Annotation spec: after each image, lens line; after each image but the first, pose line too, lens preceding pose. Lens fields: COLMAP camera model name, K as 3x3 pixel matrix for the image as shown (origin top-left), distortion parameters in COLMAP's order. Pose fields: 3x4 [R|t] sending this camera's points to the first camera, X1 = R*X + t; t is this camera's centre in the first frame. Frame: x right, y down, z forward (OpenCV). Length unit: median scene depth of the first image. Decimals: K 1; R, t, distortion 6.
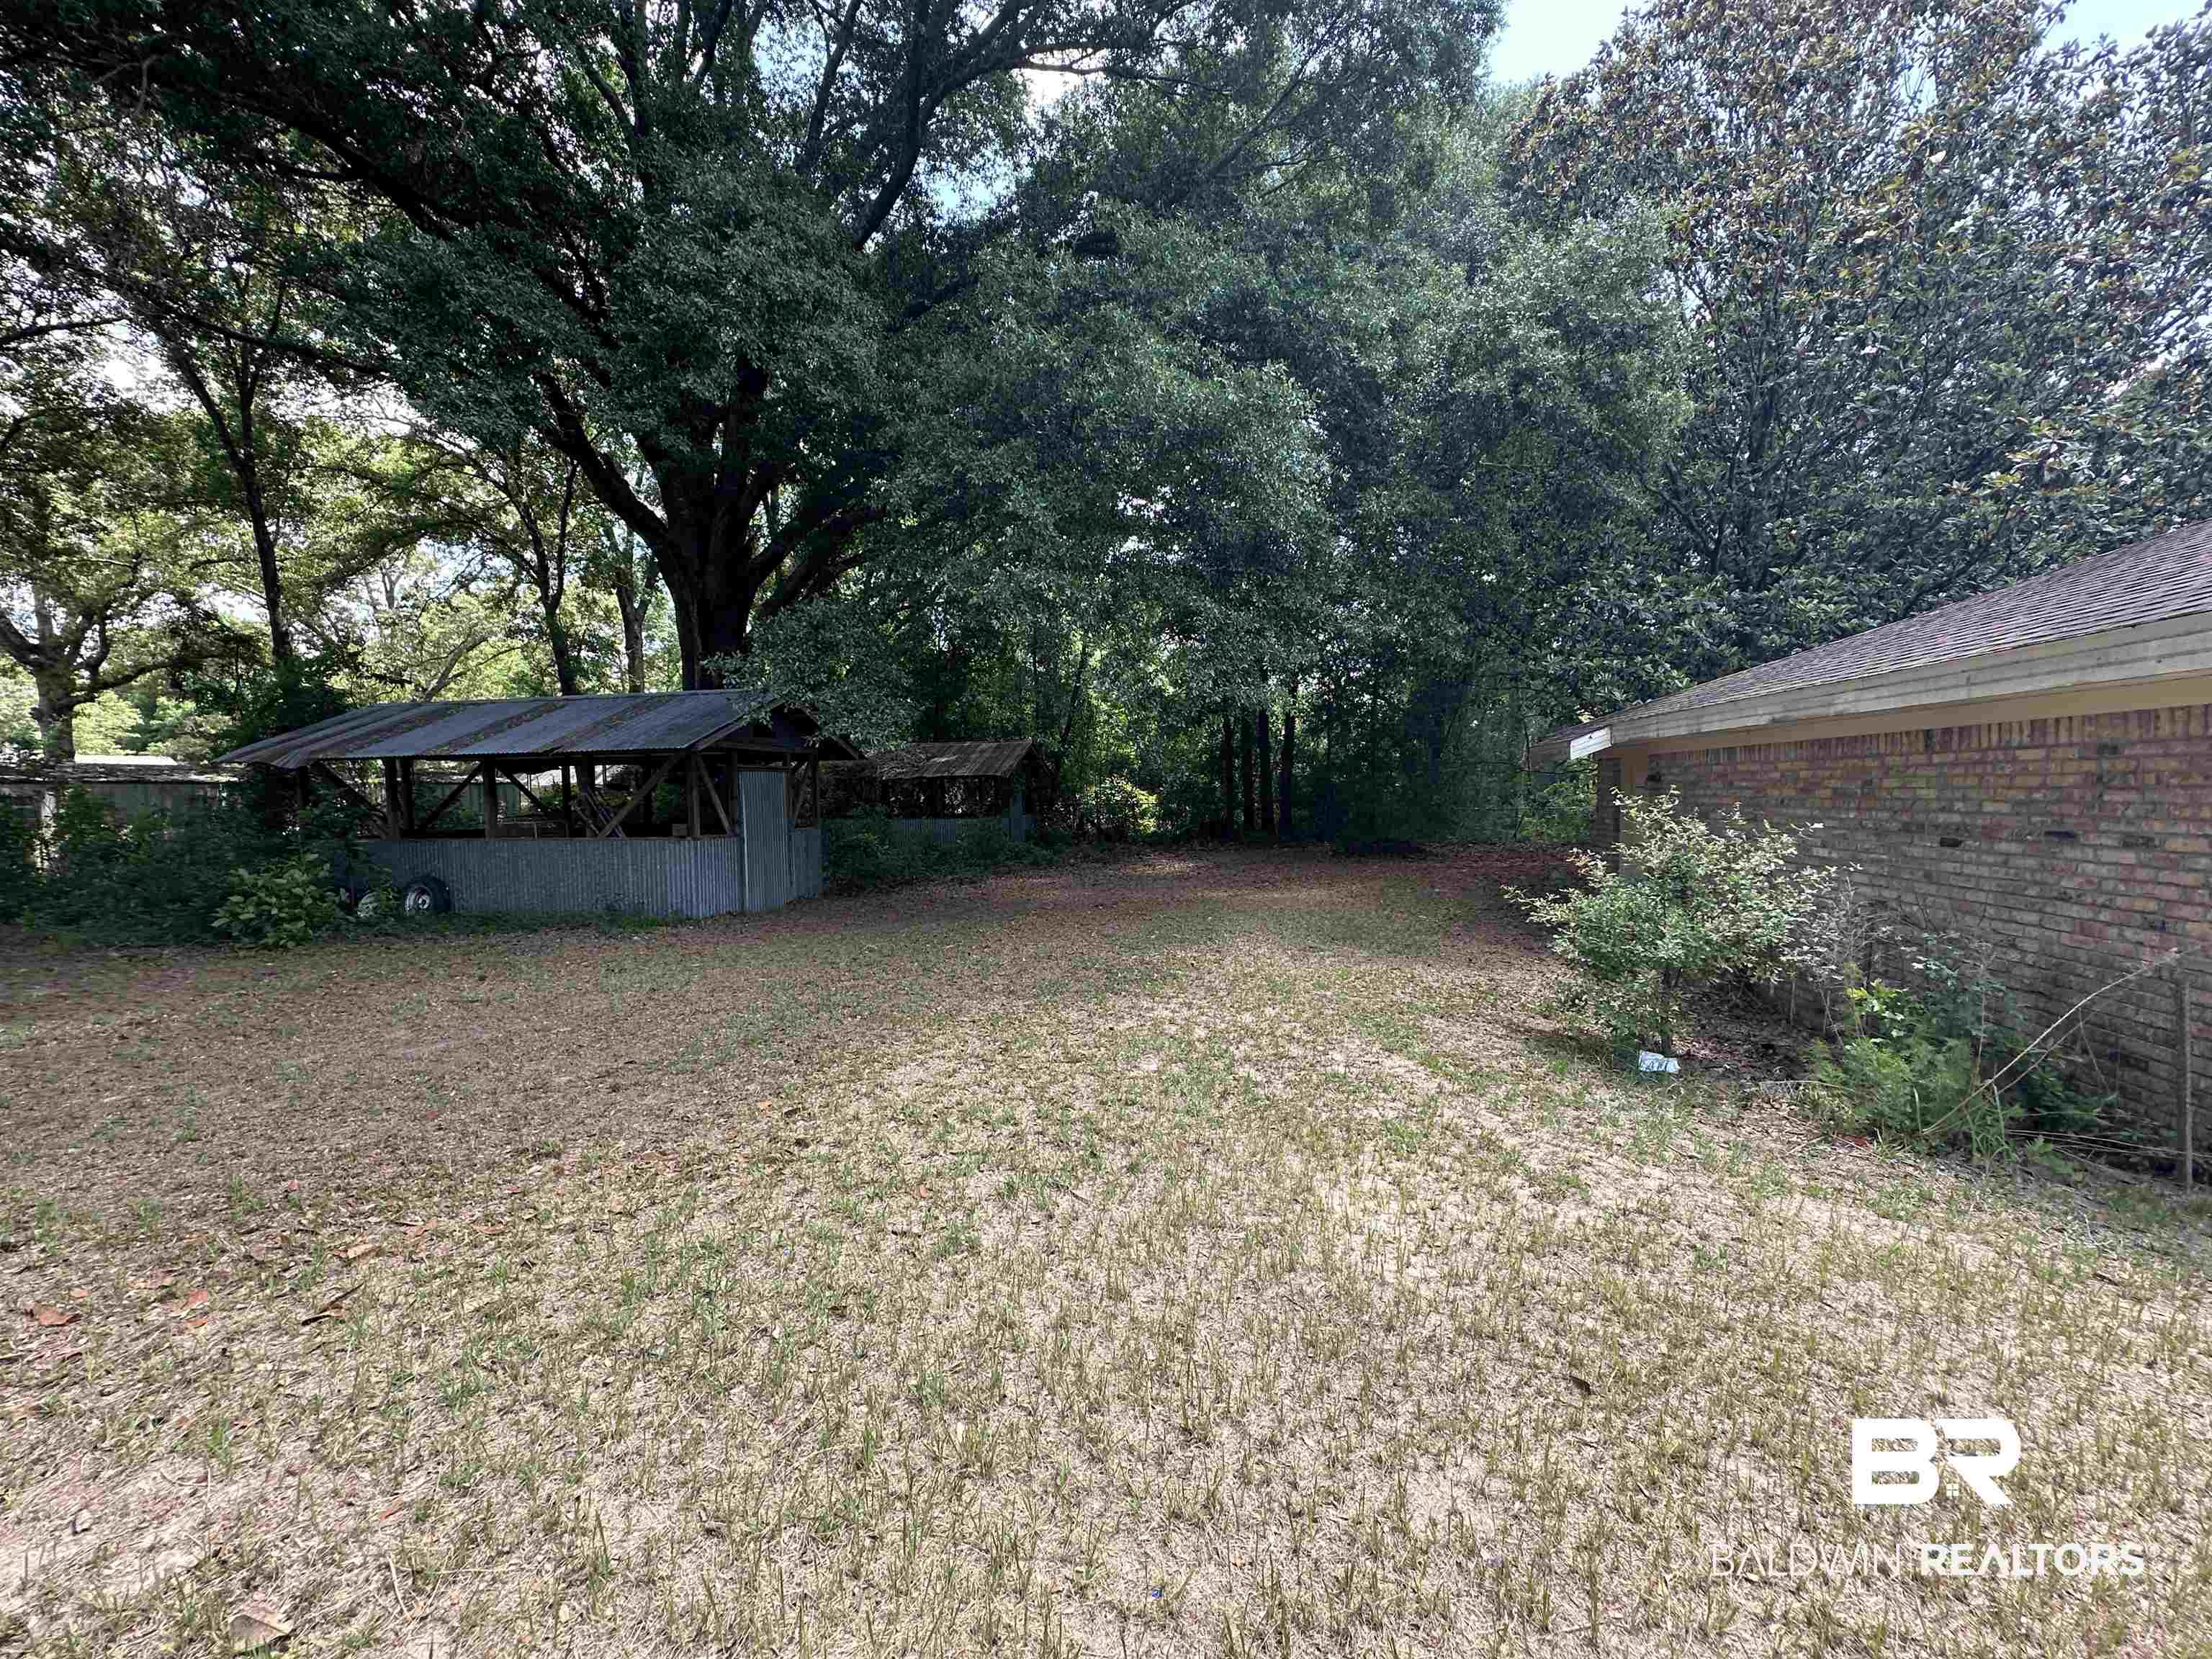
lens RADIAL K [[879.8, 0, 1106.0], [0, 879.8, 829.5], [0, 0, 1]] dist [-0.002369, 0.000628]
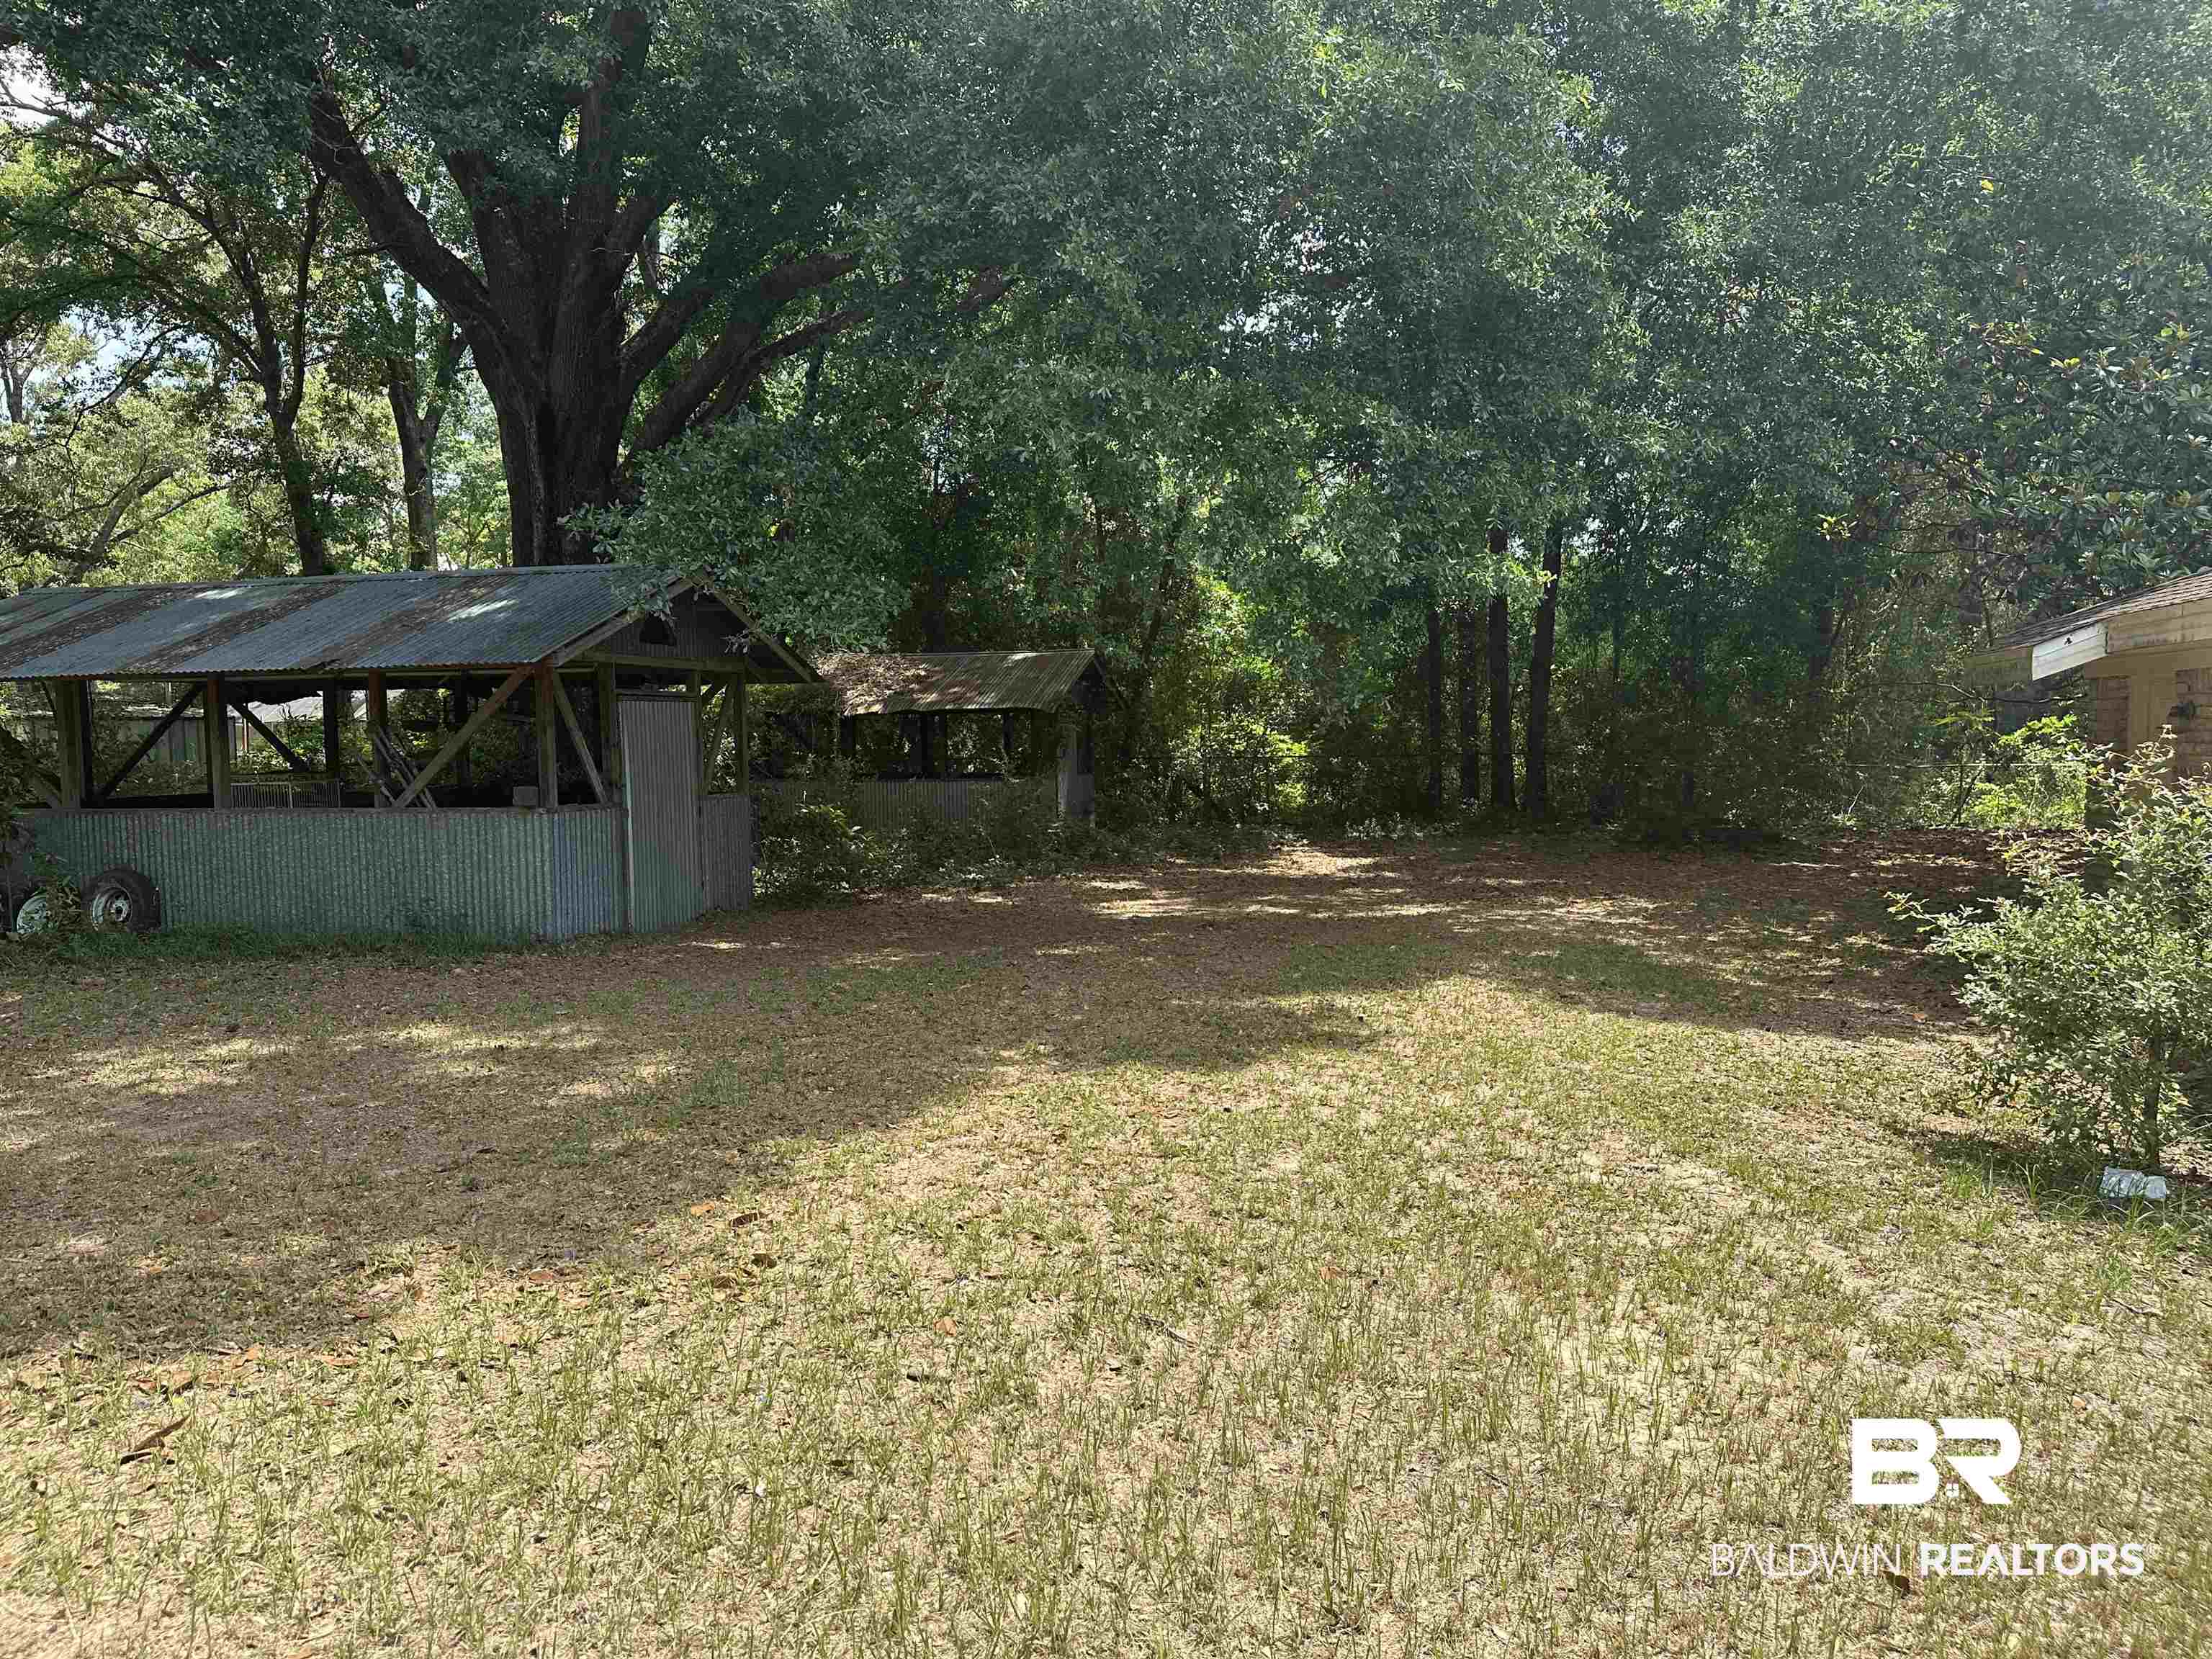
lens RADIAL K [[1568.8, 0, 1106.0], [0, 1568.8, 829.5], [0, 0, 1]] dist [0.119657, -0.149029]
pose [[0.997410, 0.005905, -0.071688, -0.001547], [-0.004686, 0.999842, 0.017161, 0.006423], [0.071778, -0.016780, 0.997279, -0.183232]]
